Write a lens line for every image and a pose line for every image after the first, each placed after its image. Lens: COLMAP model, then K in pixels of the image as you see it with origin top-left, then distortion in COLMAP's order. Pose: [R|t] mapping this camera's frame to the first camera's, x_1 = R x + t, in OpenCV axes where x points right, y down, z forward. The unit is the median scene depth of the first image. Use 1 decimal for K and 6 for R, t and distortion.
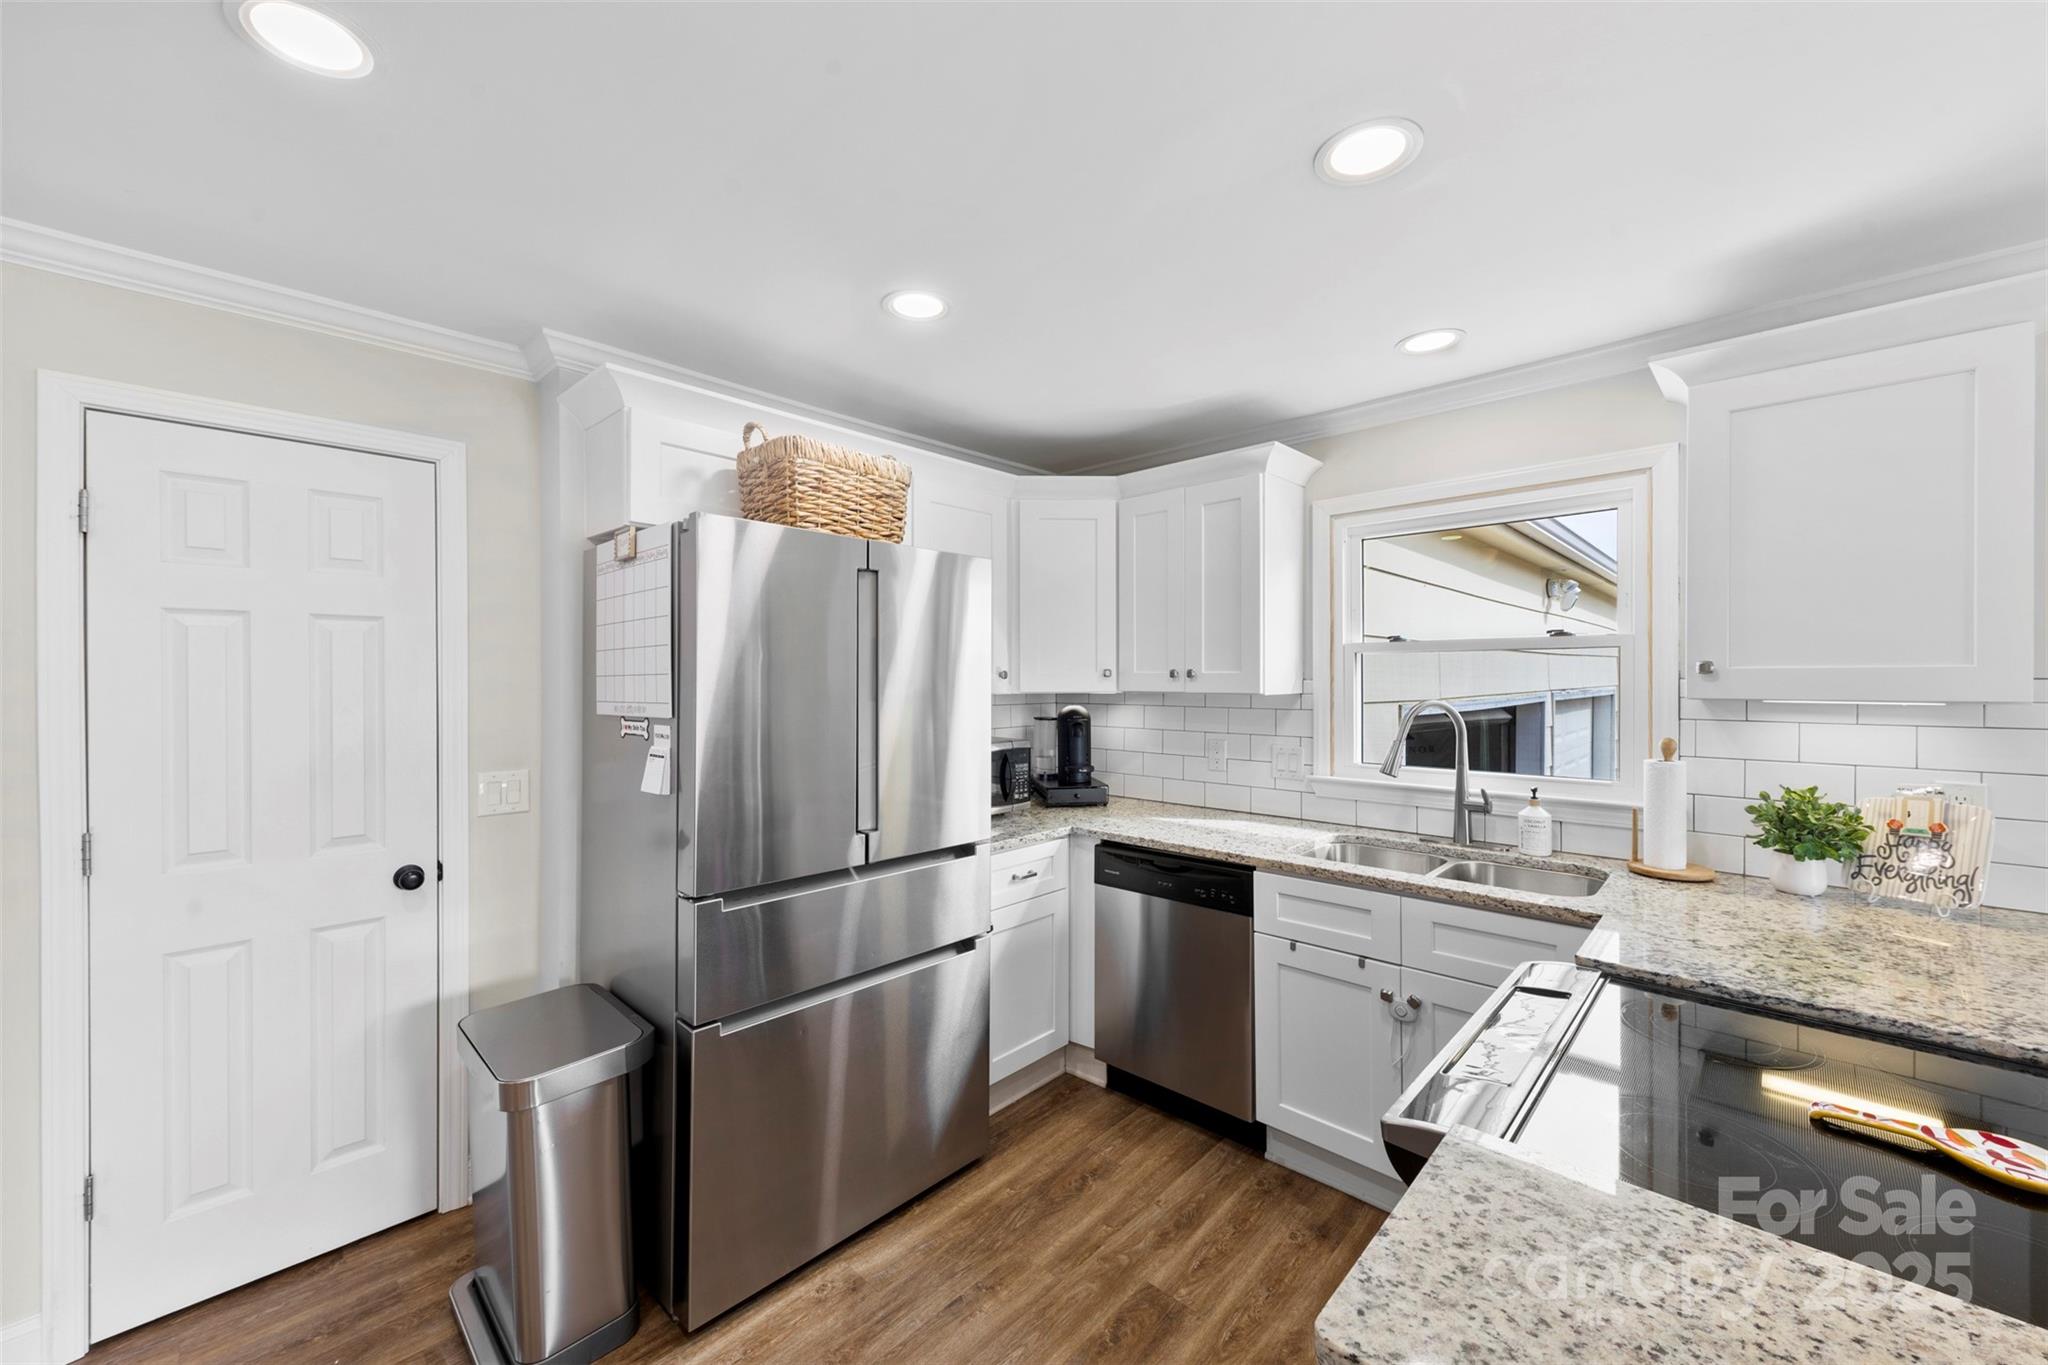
lens RADIAL K [[780.7, 0, 1029.8], [0, 780.7, 685.5], [0, 0, 1]] dist [0.010609, -0.004166]
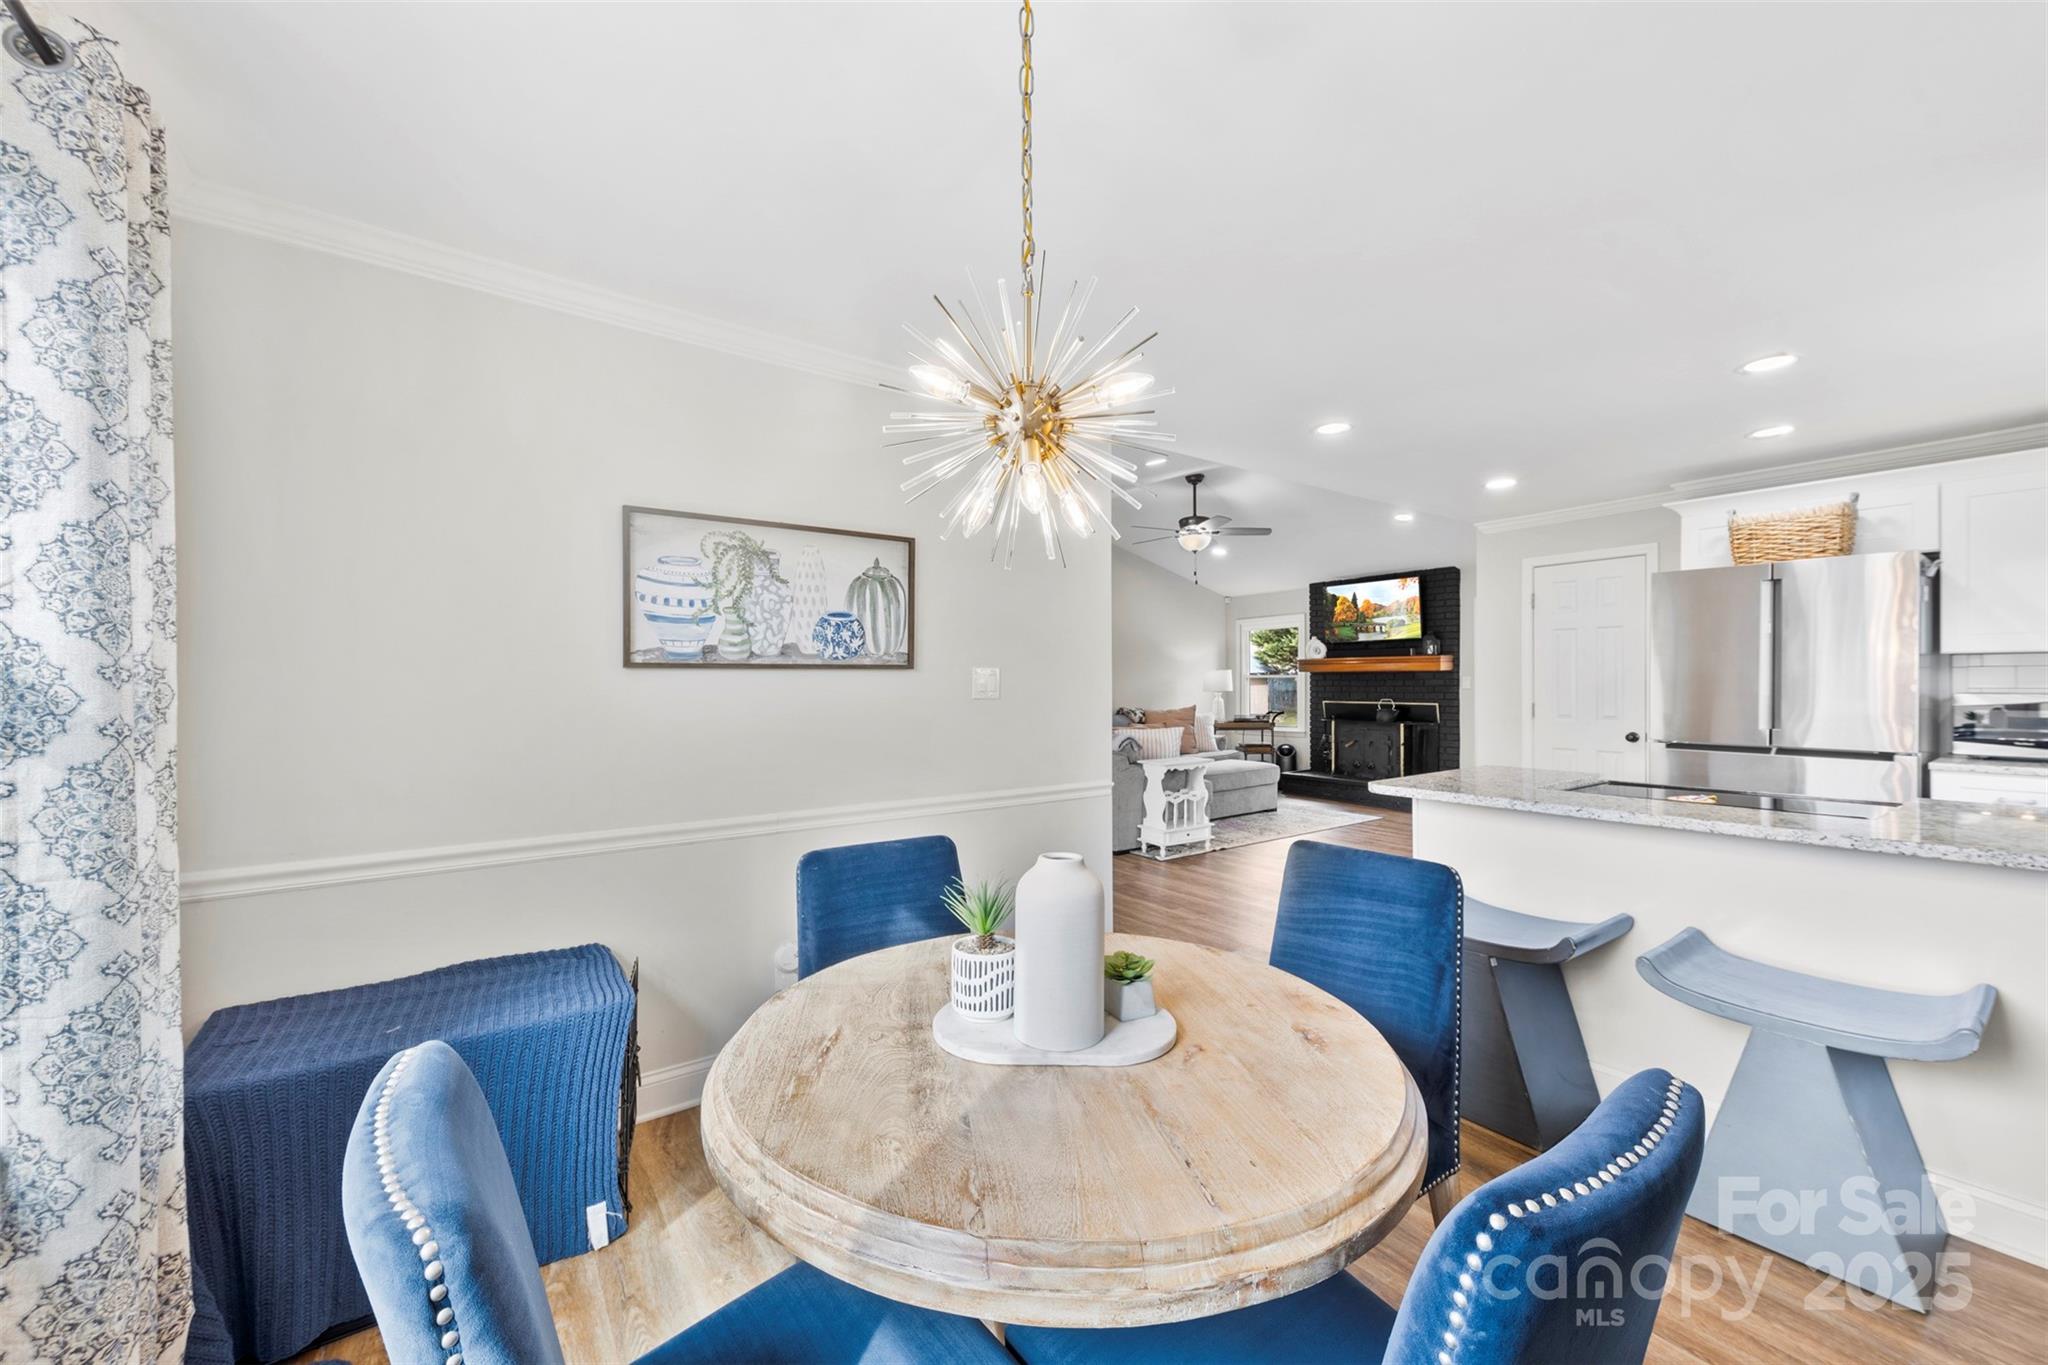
lens RADIAL K [[780.7, 0, 1032.6], [0, 780.7, 686.1], [0, 0, 1]] dist [0.010609, -0.004166]
pose [[-0.176539, 0.008621, -0.984256, 1.630605], [-0.003854, 0.999948, 0.009450, 0.075099], [0.984286, 0.005462, -0.176496, -0.289999]]
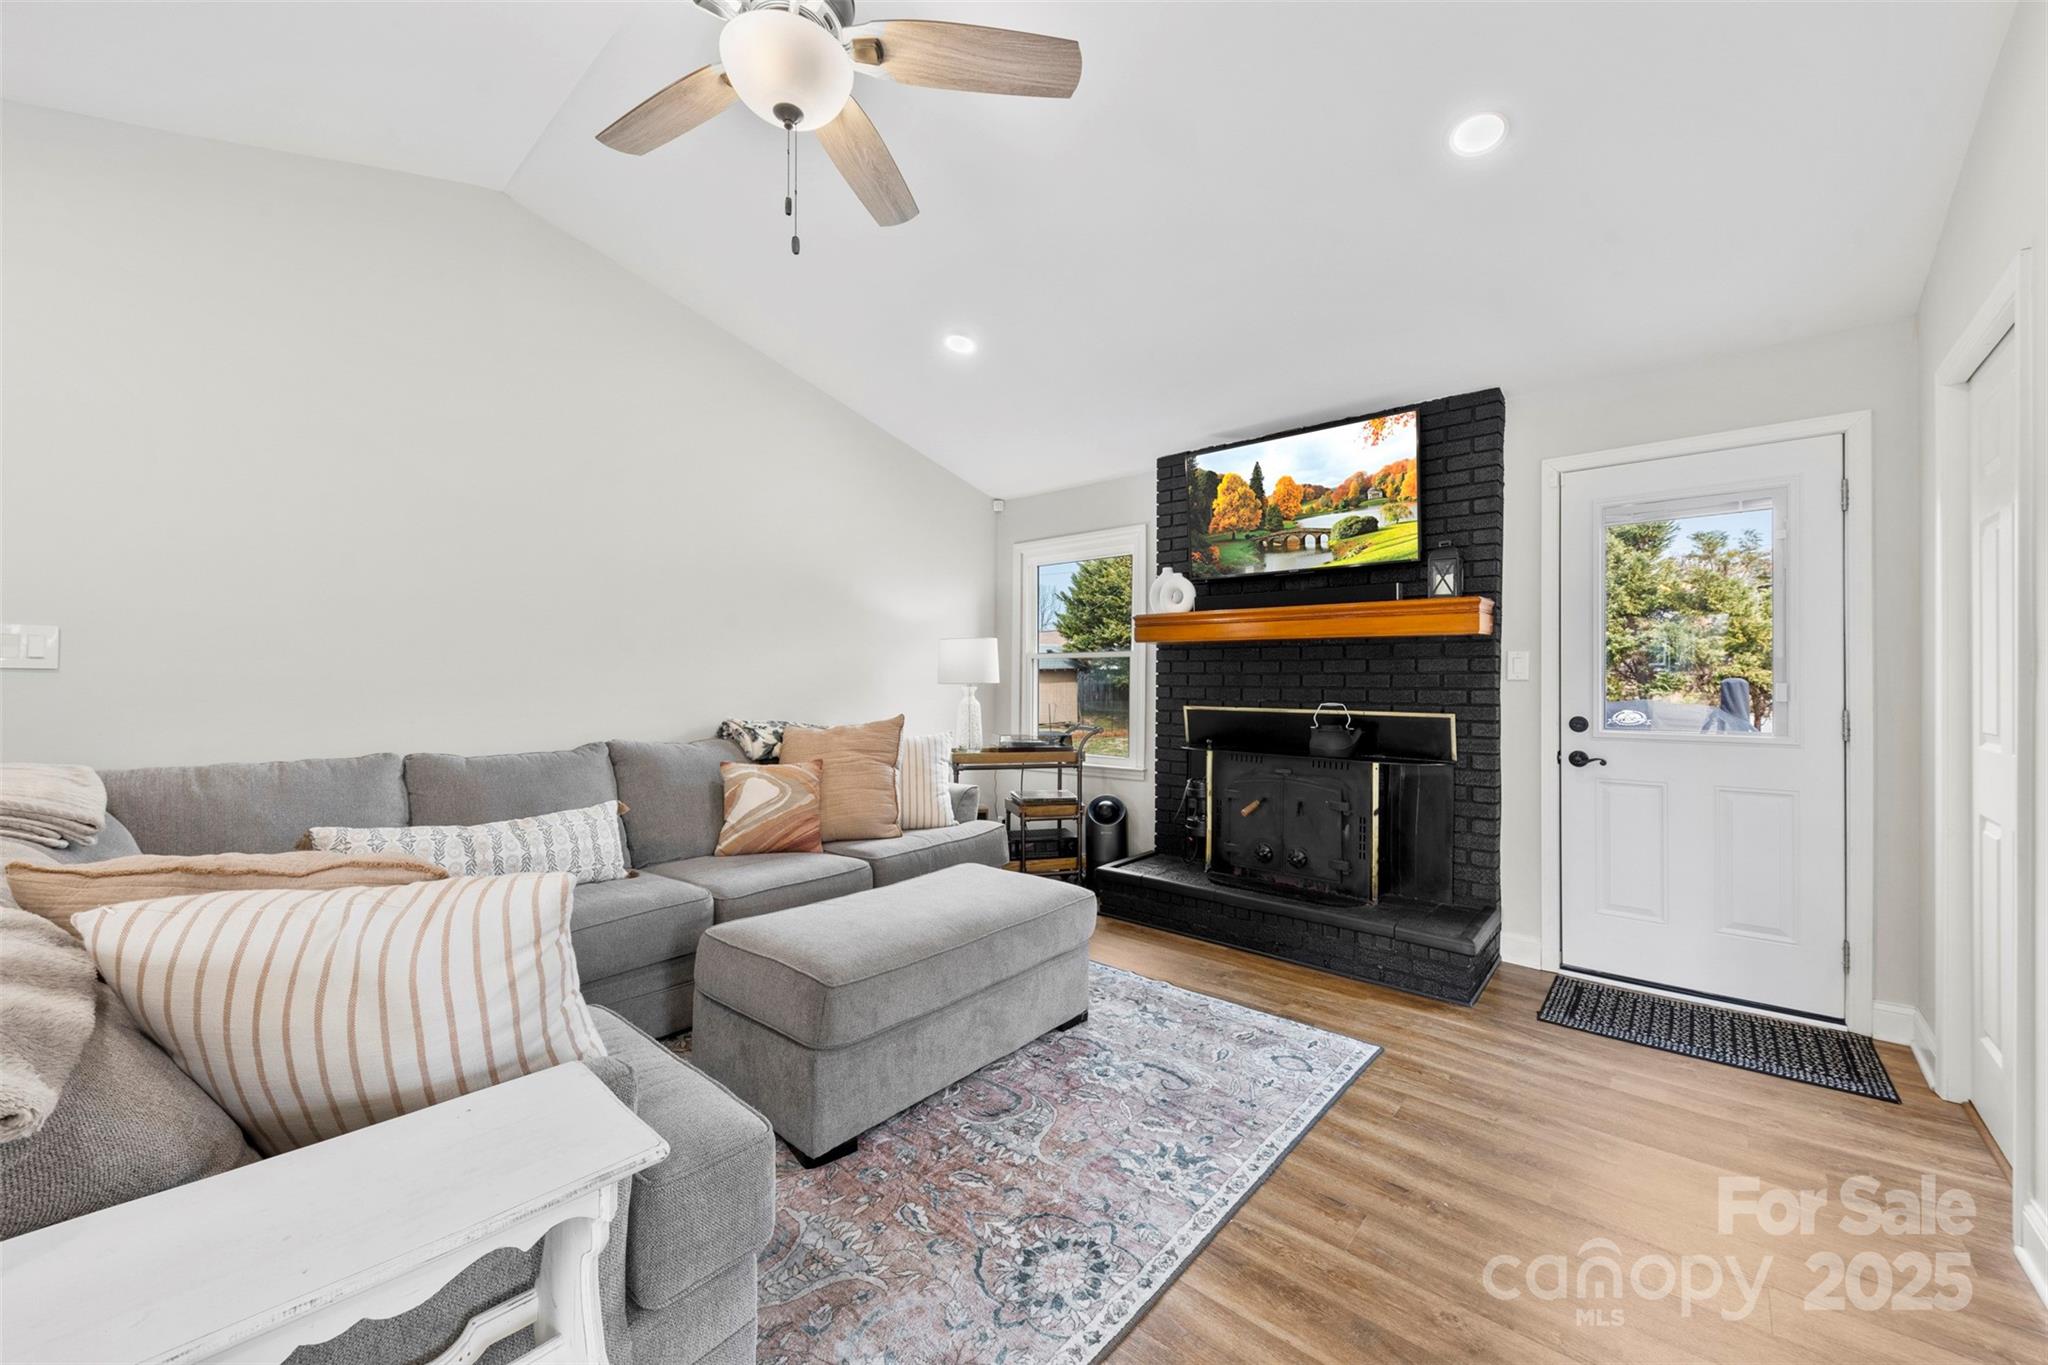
lens RADIAL K [[780.7, 0, 1034.2], [0, 780.7, 684.4], [0, 0, 1]] dist [0.010609, -0.004166]
pose [[0.056487, 0.009336, -0.998360, -0.664762], [-0.014523, 0.999858, 0.008528, 0.120646], [0.998298, 0.014017, 0.056614, -0.003440]]
